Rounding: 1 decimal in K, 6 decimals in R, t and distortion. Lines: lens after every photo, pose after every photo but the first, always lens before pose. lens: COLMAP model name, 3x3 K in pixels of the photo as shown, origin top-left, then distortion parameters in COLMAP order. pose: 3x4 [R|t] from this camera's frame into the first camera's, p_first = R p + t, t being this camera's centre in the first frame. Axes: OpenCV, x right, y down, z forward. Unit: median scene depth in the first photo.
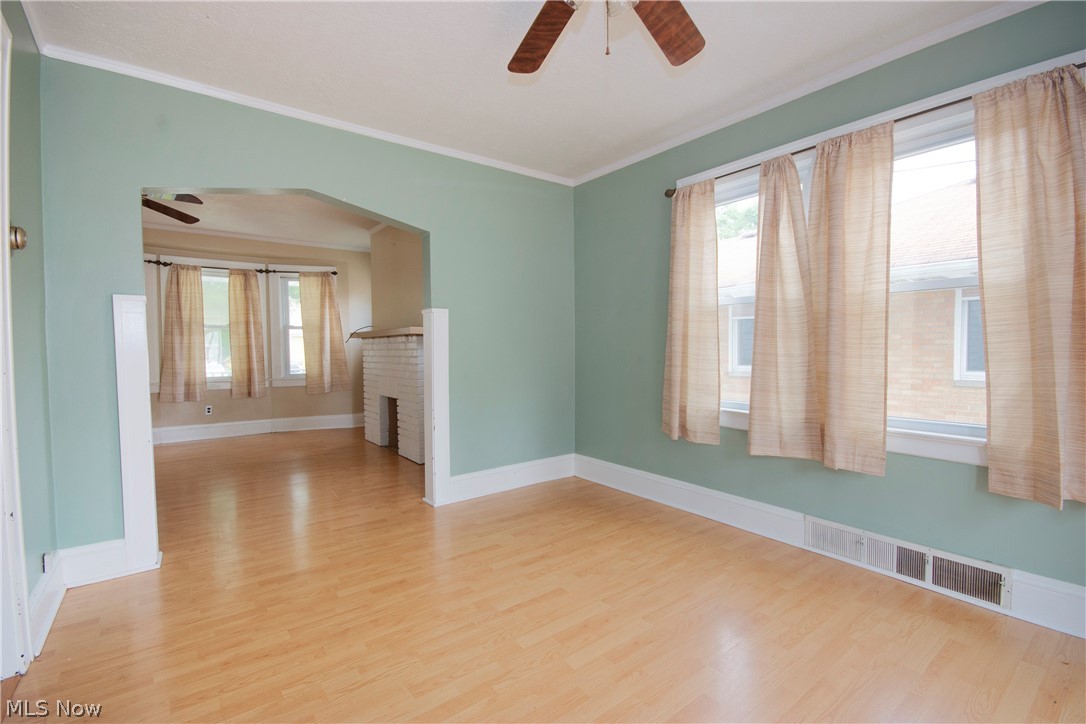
lens RADIAL K [[484.8, 0, 542.1], [0, 484.8, 361.1], [0, 0, 1]] dist [0.009103, -0.008676]
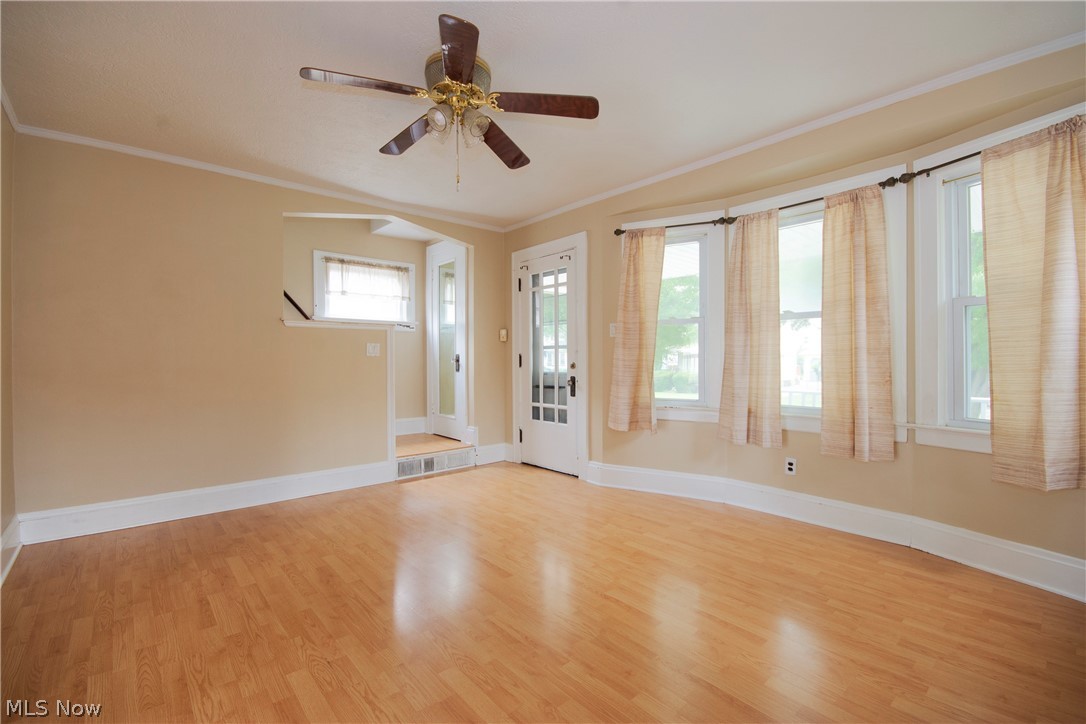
lens RADIAL K [[484.8, 0, 536.1], [0, 484.8, 361.1], [0, 0, 1]] dist [0.009103, -0.008676]
pose [[0.056485, 0.011287, -0.998340, -0.150538], [-0.029126, 0.999529, 0.009653, -0.015221], [0.997979, 0.028532, 0.056787, 0.666101]]
